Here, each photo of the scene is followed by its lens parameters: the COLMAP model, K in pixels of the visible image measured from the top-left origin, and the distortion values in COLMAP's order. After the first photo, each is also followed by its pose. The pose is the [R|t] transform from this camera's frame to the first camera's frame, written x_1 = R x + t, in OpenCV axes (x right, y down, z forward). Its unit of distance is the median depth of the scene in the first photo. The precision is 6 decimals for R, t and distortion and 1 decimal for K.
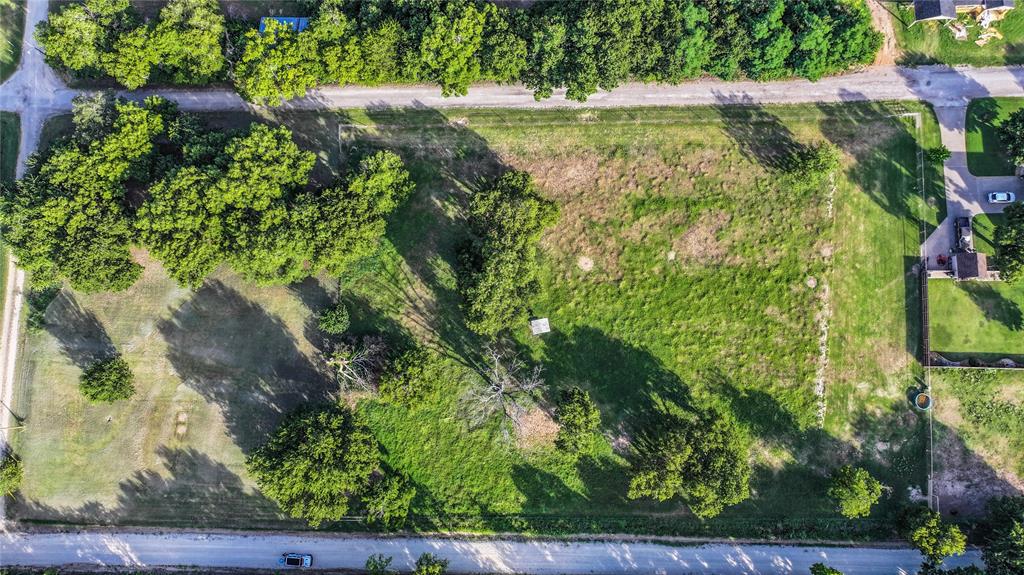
lens RADIAL K [[727.5, 0, 524.2], [0, 727.5, 289.3], [0, 0, 1]] dist [-0.002620, 0.008127]
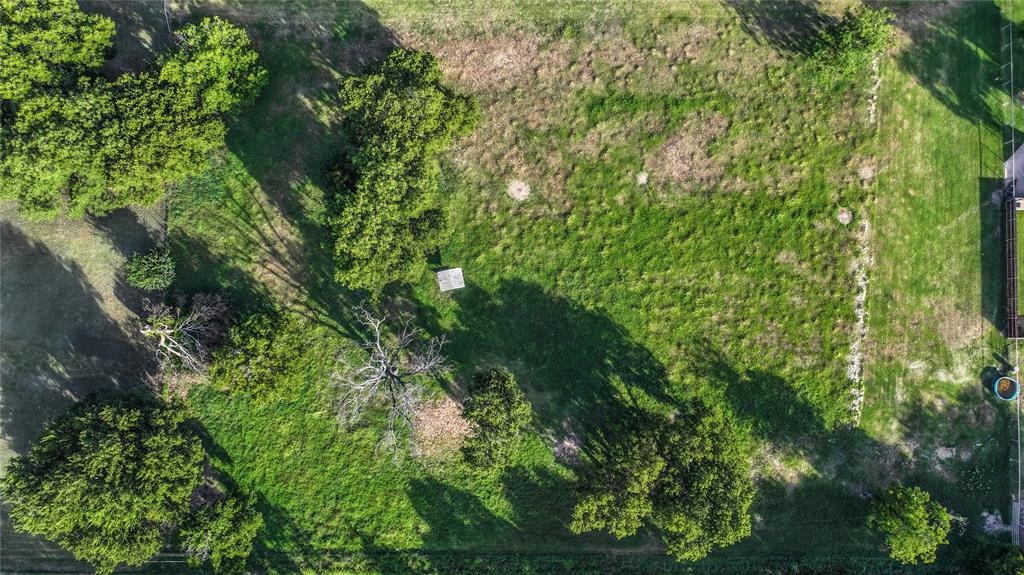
lens RADIAL K [[687.6, 0, 537.4], [0, 687.6, 293.0], [0, 0, 1]] dist [0.000437, 0.003230]
pose [[0.999999, 0.000237, 0.001287, 0.103622], [-0.000279, 0.999466, 0.032664, 0.042220], [-0.001279, -0.032665, 0.999466, 0.348533]]
